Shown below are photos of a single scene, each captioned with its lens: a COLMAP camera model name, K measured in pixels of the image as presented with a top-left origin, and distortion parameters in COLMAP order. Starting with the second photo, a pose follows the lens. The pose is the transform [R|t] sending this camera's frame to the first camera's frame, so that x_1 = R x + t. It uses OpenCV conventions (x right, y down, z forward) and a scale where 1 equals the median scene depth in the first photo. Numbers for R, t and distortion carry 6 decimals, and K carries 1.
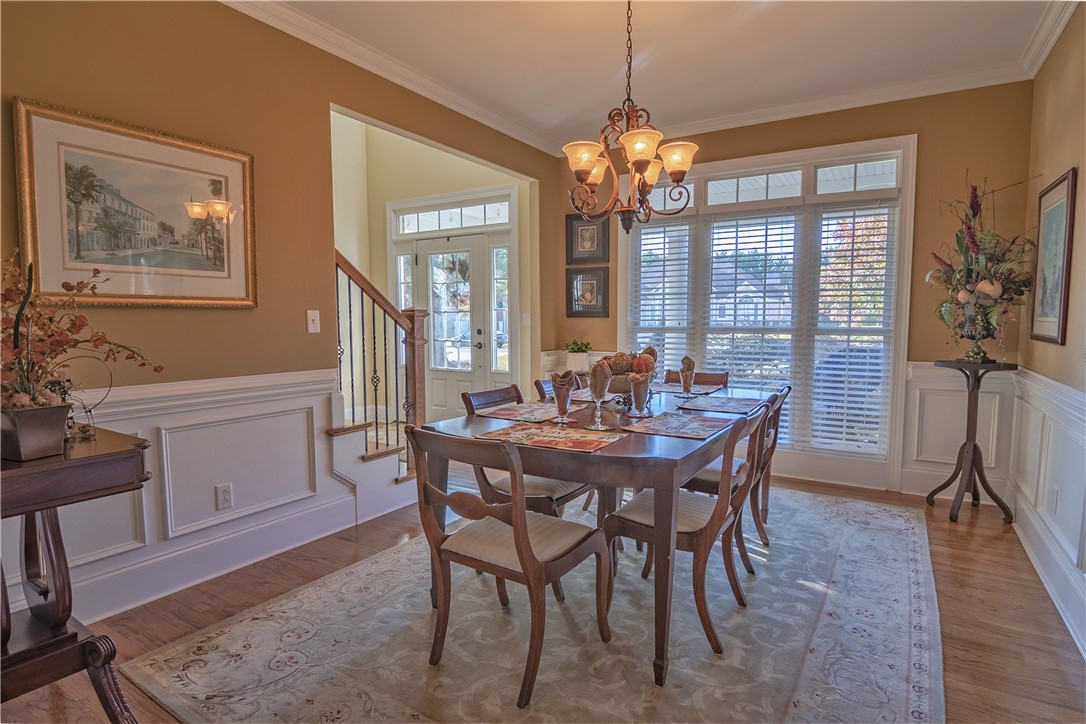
lens RADIAL K [[566.5, 0, 552.6], [0, 566.5, 368.3], [0, 0, 1]] dist [-0.001436, -0.014565]
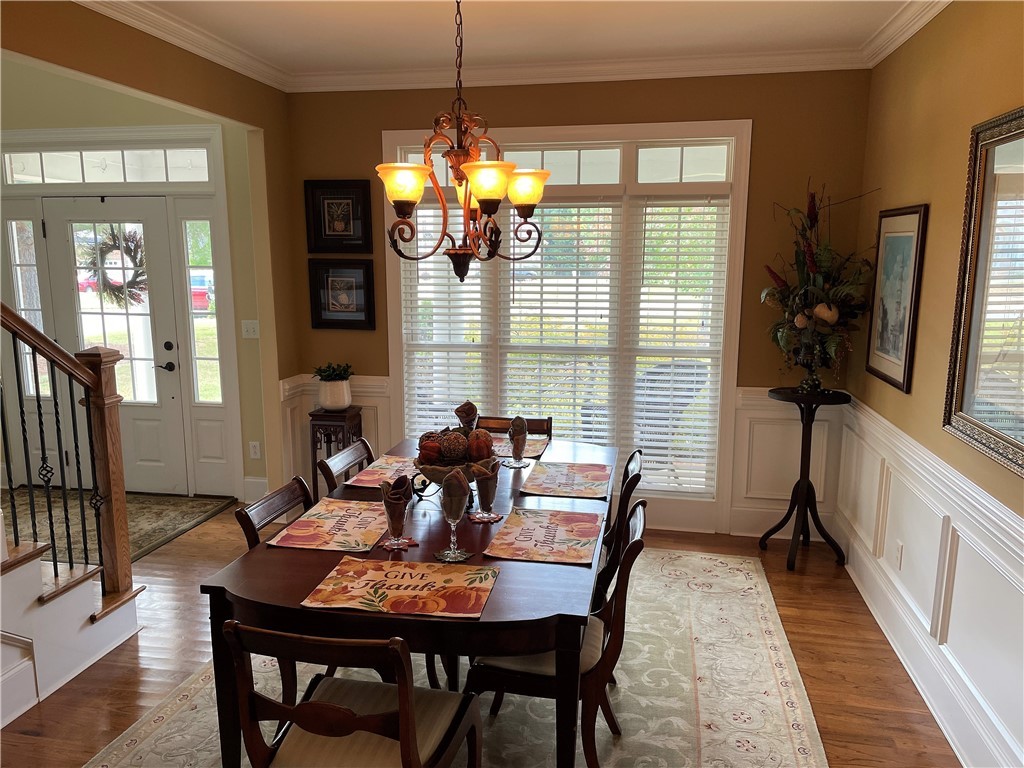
lens RADIAL K [[781.3, 0, 504.8], [0, 781.3, 388.0], [0, 0, 1]] dist [0.107856, -0.138414]
pose [[0.935071, -0.058743, 0.349558, -0.146628], [0.027669, 0.995259, 0.093237, -0.150007], [-0.353378, -0.077512, 0.932264, -0.005779]]
